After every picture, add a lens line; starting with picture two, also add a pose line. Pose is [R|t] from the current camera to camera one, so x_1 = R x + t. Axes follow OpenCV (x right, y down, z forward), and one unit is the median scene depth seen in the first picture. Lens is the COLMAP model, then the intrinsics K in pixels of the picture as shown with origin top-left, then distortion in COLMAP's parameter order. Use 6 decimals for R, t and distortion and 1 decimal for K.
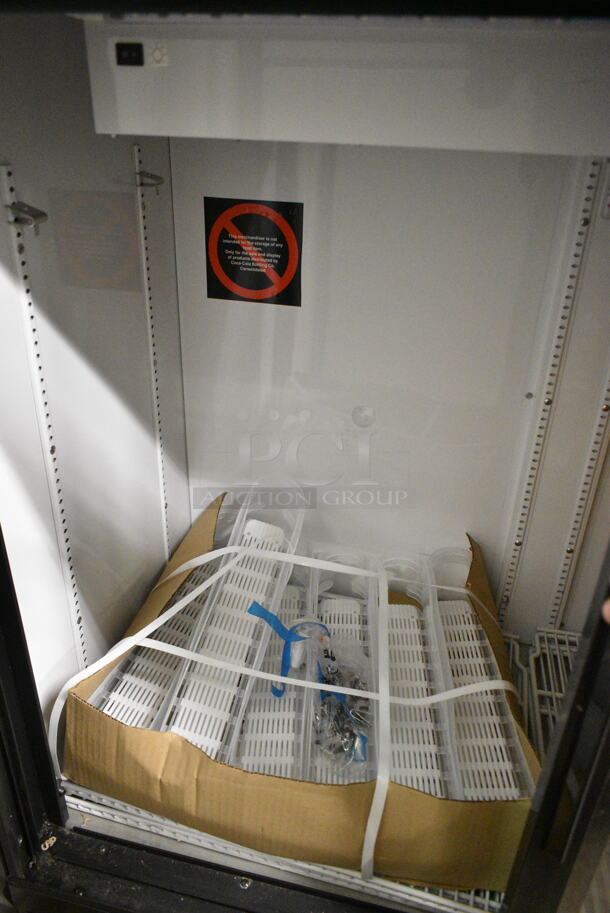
lens RADIAL K [[674.3, 0, 305.0], [0, 674.3, 456.5], [0, 0, 1]] dist [-0.007830, -0.001650]
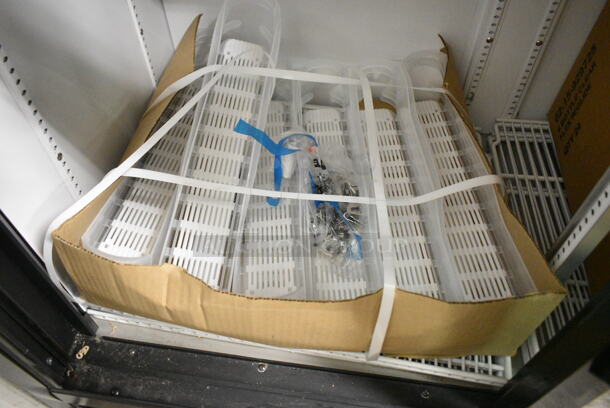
lens RADIAL K [[461.9, 0, 294.4], [0, 461.9, 204.7], [0, 0, 1]] dist [-0.006862, -0.001524]
pose [[0.995699, -0.092431, 0.006276, -0.012217], [0.082279, 0.913406, 0.398647, 0.066559], [-0.042580, -0.396416, 0.917083, 0.330641]]
